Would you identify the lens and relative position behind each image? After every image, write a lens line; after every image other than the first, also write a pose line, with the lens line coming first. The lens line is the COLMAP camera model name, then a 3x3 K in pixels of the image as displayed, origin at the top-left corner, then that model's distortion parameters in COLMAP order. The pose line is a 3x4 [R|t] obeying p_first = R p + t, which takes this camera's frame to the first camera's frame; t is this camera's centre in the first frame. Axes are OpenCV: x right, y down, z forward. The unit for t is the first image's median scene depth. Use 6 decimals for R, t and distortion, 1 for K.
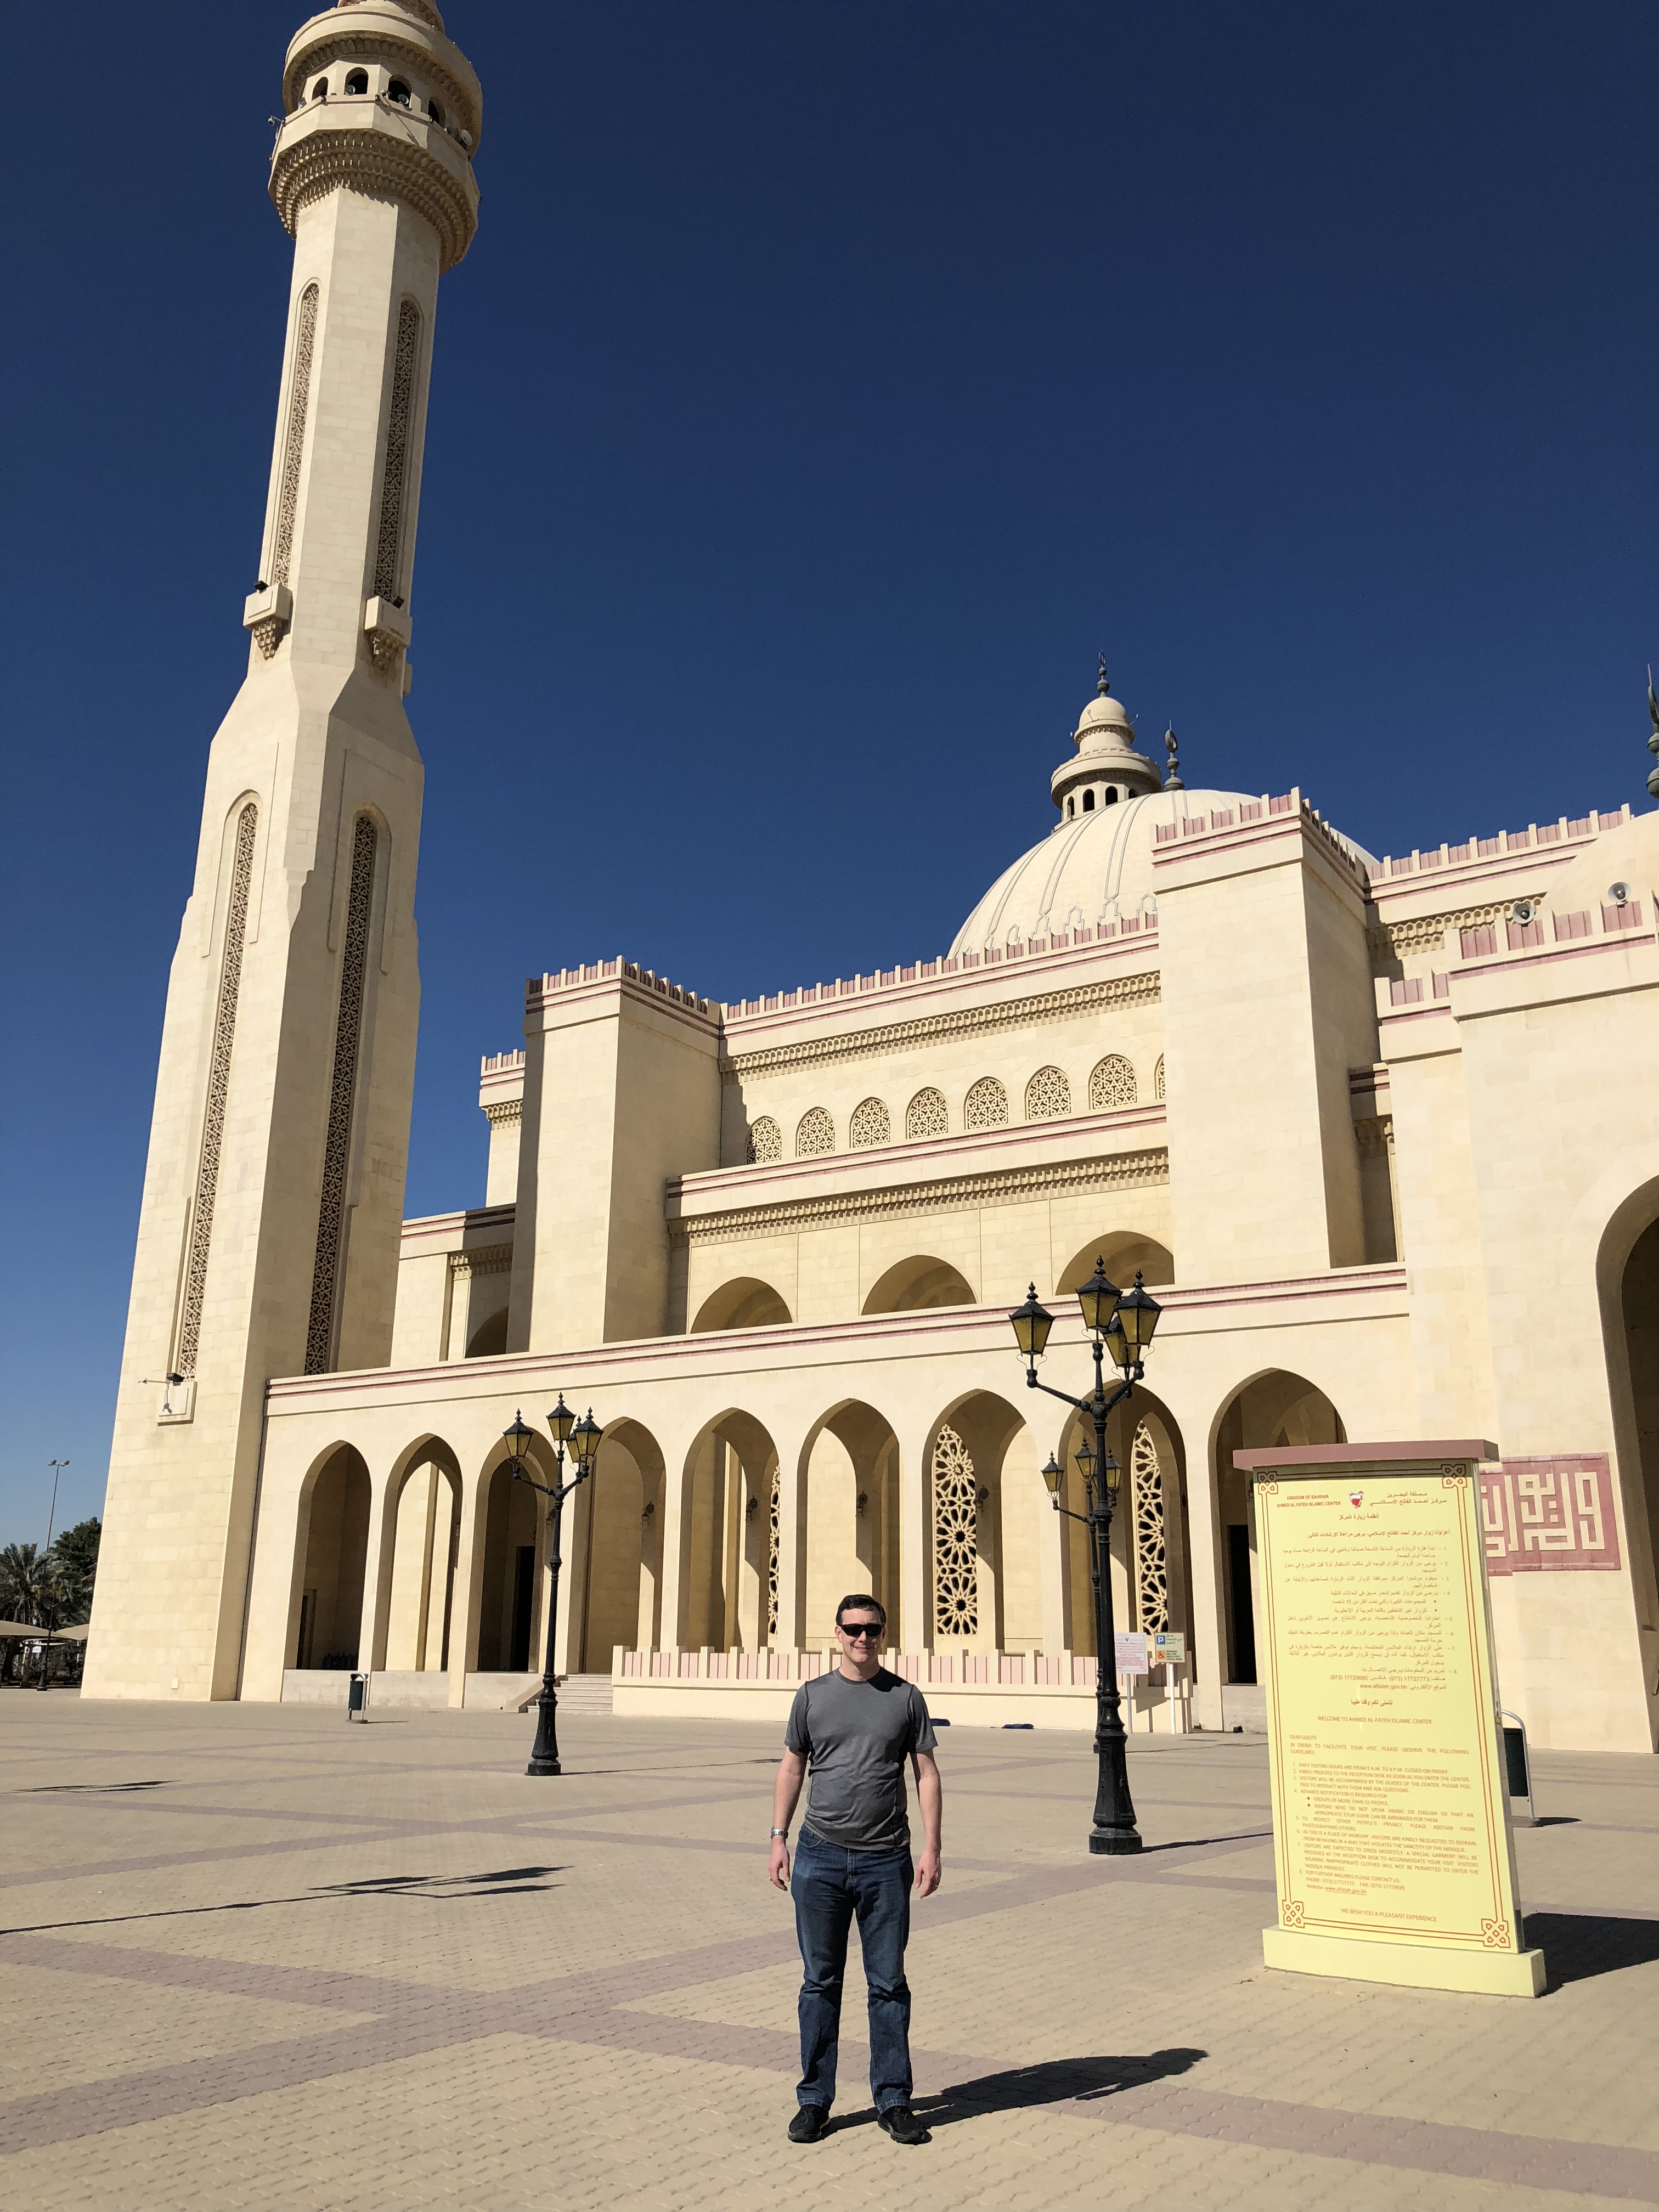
lens RADIAL K [[1783.1, 0, 837.1], [0, 1783.1, 1113.3], [0, 0, 1]] dist [-0.006879, 0.049722]
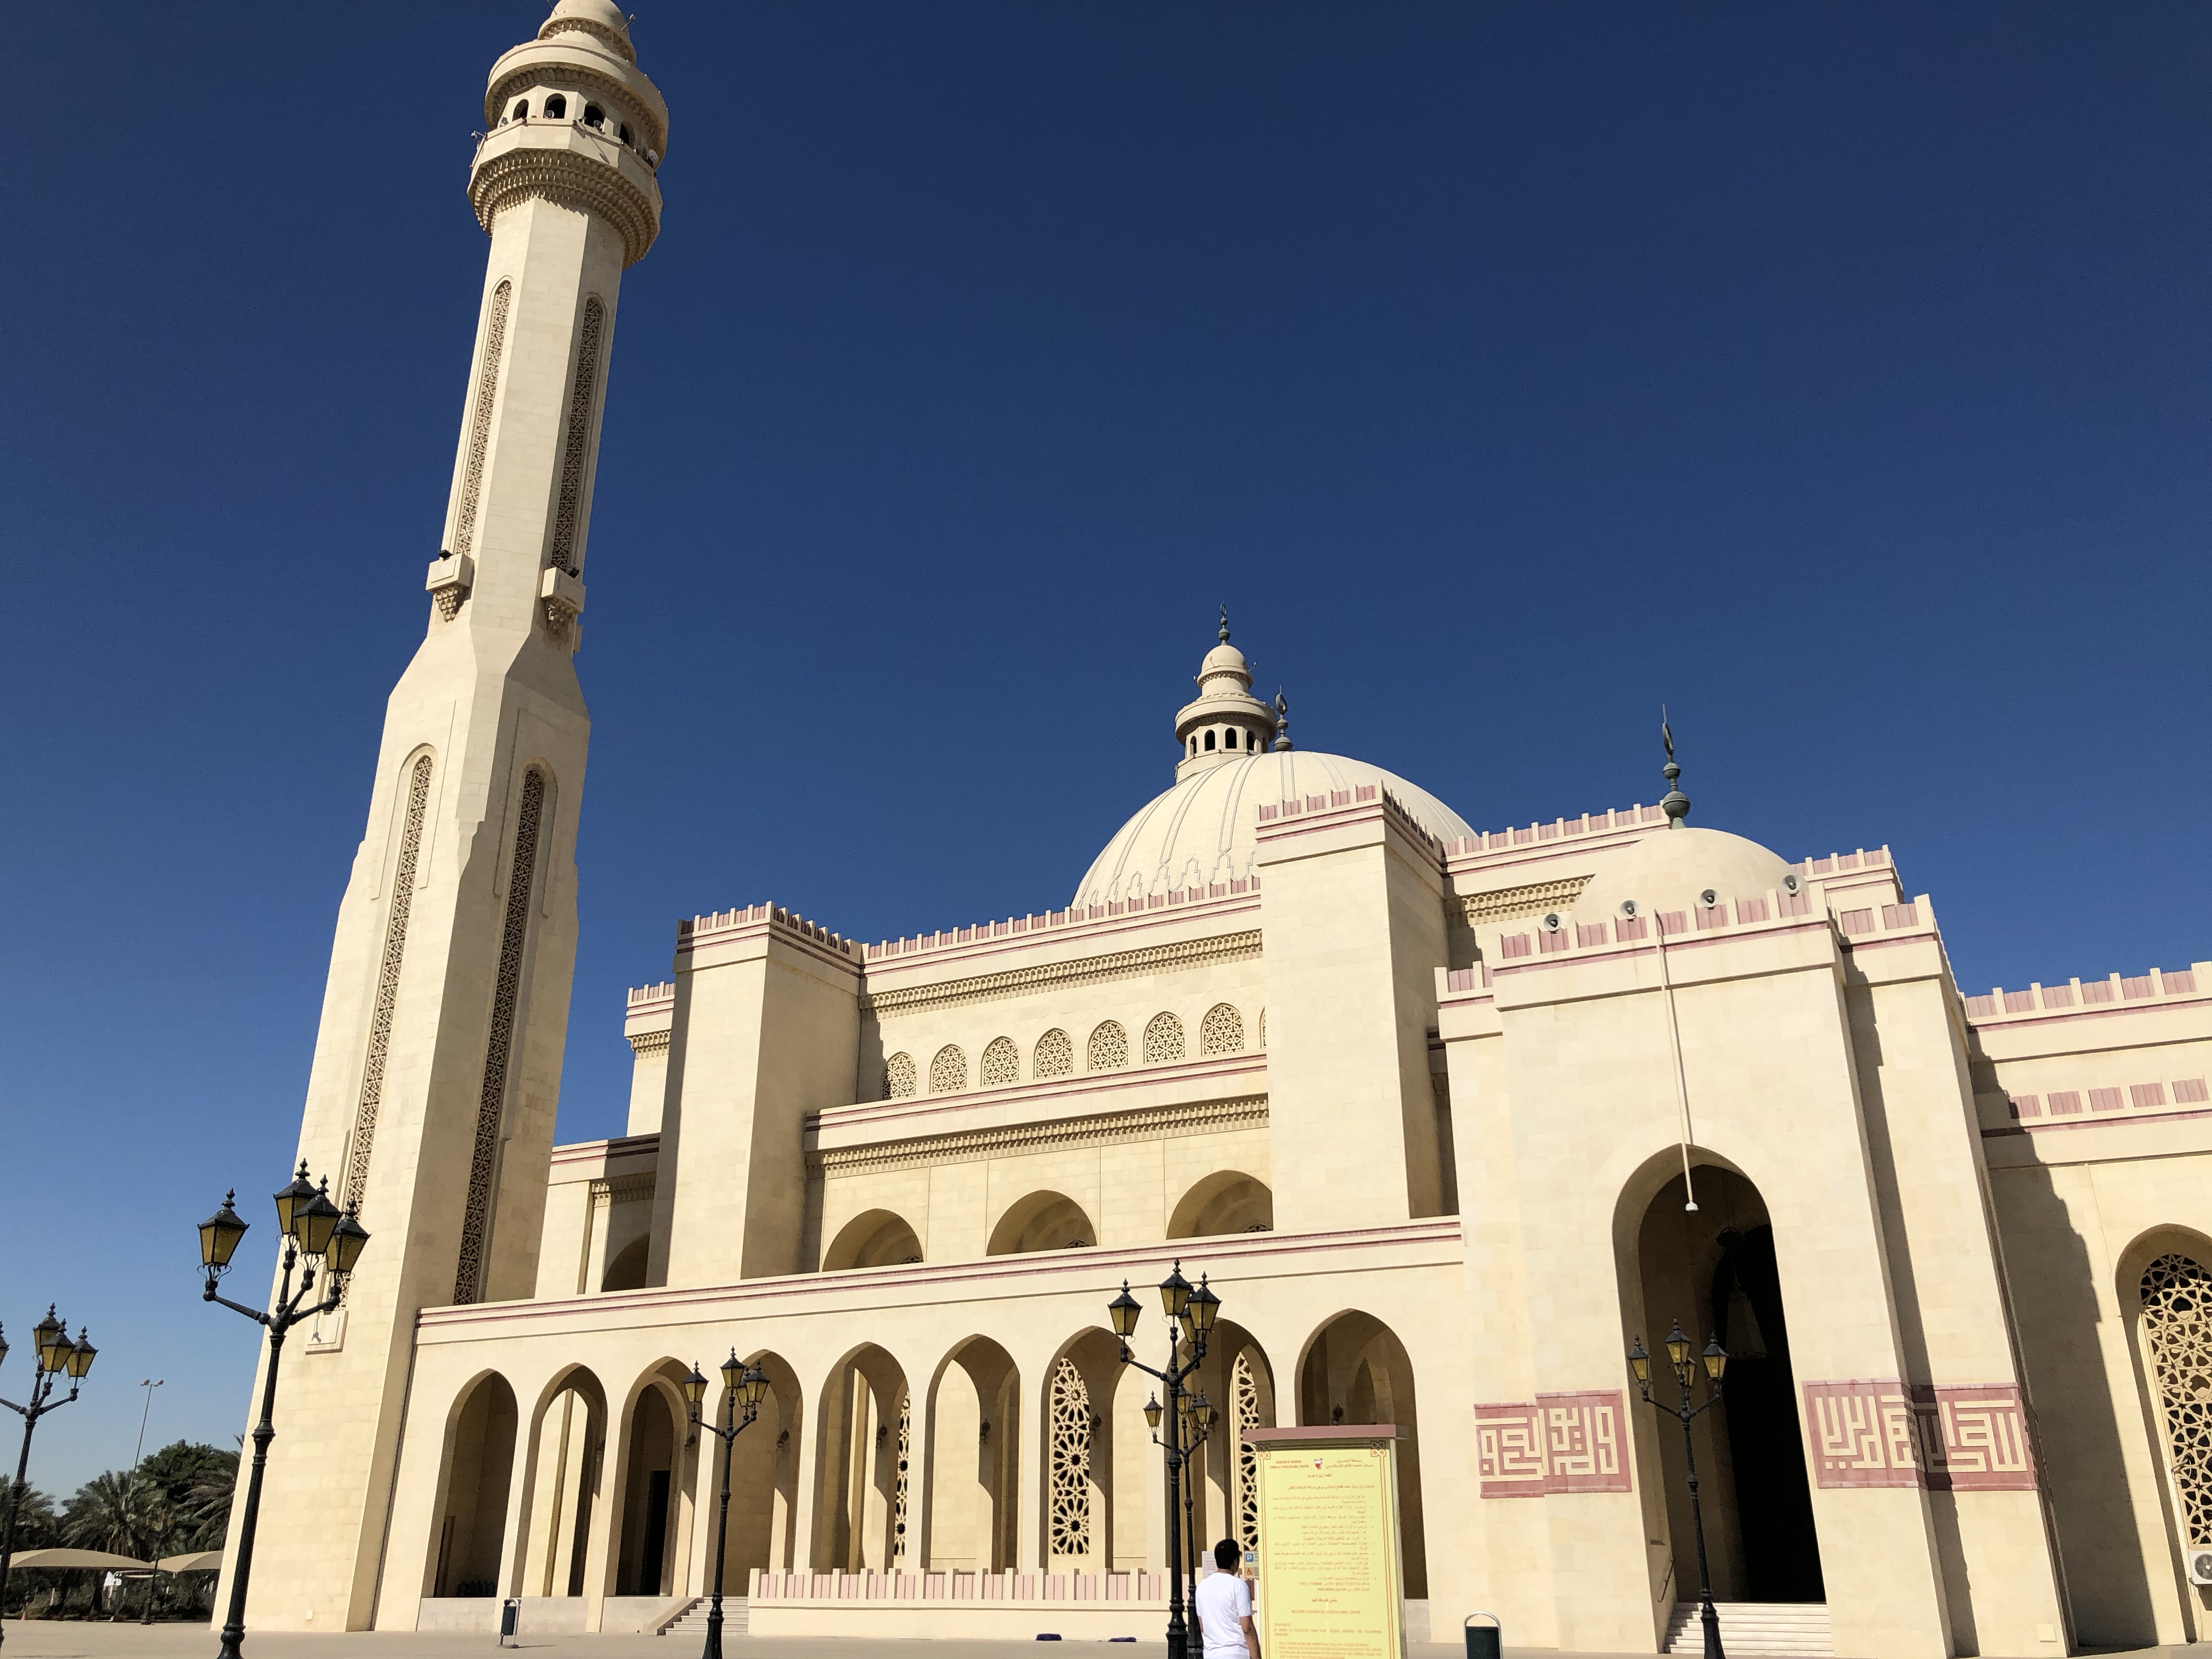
lens RADIAL K [[1791.4, 0, 1116.4], [0, 1791.4, 828.9], [0, 0, 1]] dist [-0.003230, 0.048372]
pose [[0.996327, 0.023161, 0.082444, -0.004049], [-0.014847, 0.994871, -0.100056, -0.029437], [-0.084338, 0.098464, 0.991560, -0.098607]]
